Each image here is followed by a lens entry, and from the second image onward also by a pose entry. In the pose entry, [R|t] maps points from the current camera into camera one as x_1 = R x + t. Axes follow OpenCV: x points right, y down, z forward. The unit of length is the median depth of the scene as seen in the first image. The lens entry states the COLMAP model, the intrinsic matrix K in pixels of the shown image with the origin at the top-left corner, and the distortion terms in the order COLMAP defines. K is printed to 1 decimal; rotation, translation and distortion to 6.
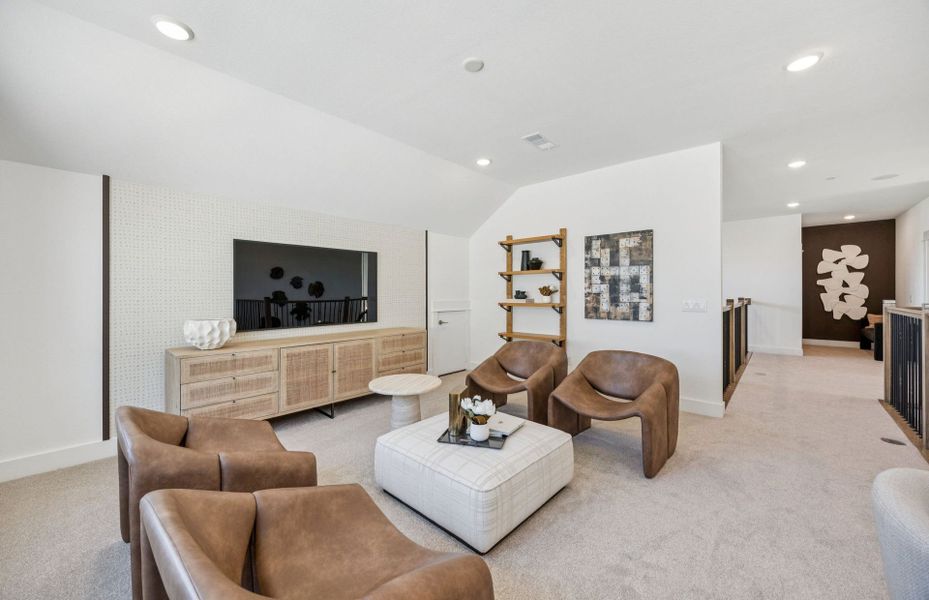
lens RADIAL K [[359.9, 0, 465.8], [0, 359.9, 294.7], [0, 0, 1]] dist [0.002119, 0.000094]
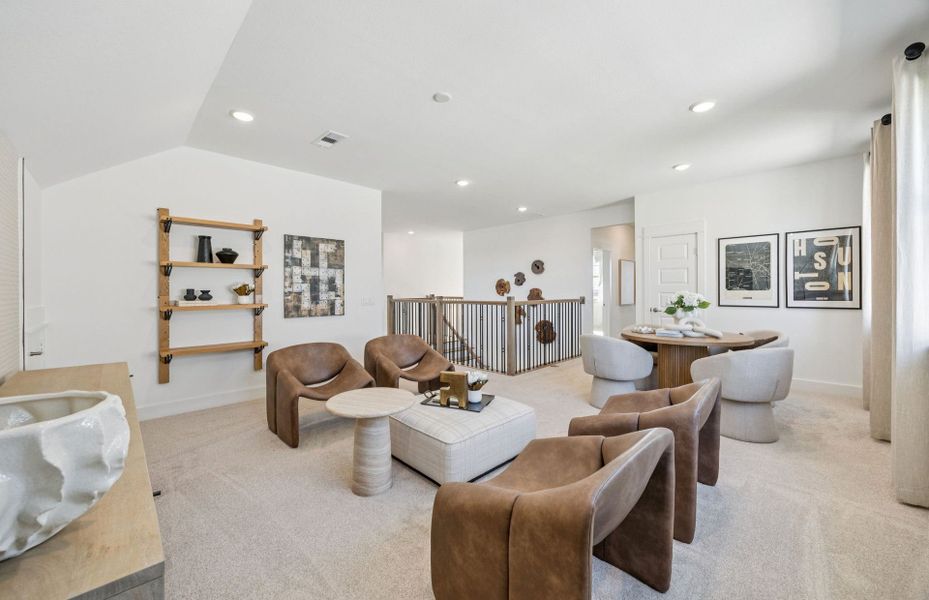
lens RADIAL K [[359.9, 0, 465.4], [0, 359.9, 294.2], [0, 0, 1]] dist [0.002119, 0.000094]
pose [[0.060510, -0.010939, 0.998108, -0.636774], [0.005694, 0.999927, 0.010614, -0.006623], [-0.998151, 0.005041, 0.060568, 0.468867]]
